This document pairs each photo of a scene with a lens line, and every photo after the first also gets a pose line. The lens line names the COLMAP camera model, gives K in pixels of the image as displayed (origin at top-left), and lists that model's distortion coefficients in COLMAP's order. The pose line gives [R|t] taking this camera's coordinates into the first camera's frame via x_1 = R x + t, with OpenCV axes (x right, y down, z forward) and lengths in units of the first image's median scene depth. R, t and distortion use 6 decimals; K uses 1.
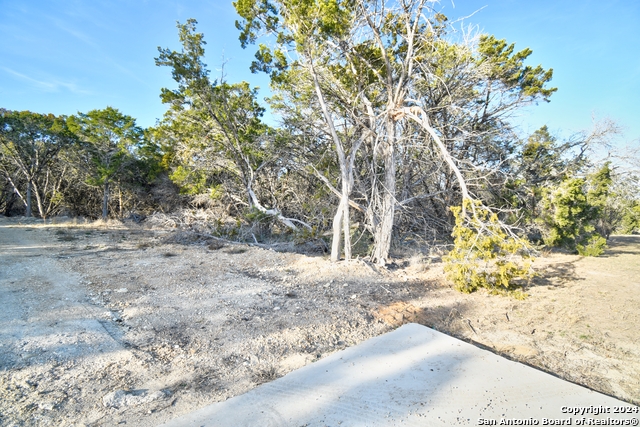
lens RADIAL K [[285.8, 0, 322.8], [0, 285.8, 212.4], [0, 0, 1]] dist [0.016945, -0.023926]
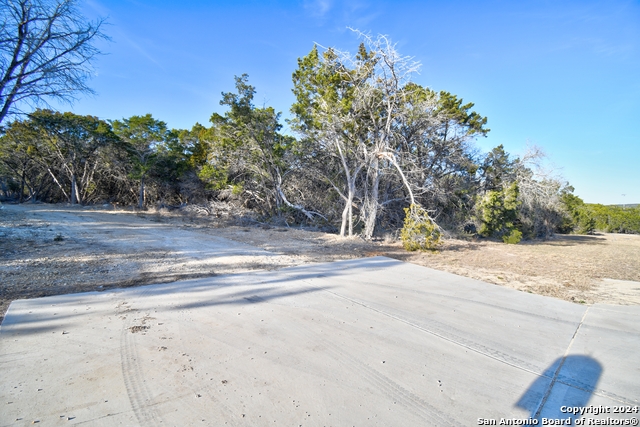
lens RADIAL K [[285.8, 0, 322.8], [0, 285.8, 212.4], [0, 0, 1]] dist [0.016945, -0.023926]
pose [[0.998818, 0.029398, 0.038718, -0.098149], [-0.030177, 0.999351, 0.019678, -0.006125], [-0.038114, -0.020823, 0.999056, -0.484895]]
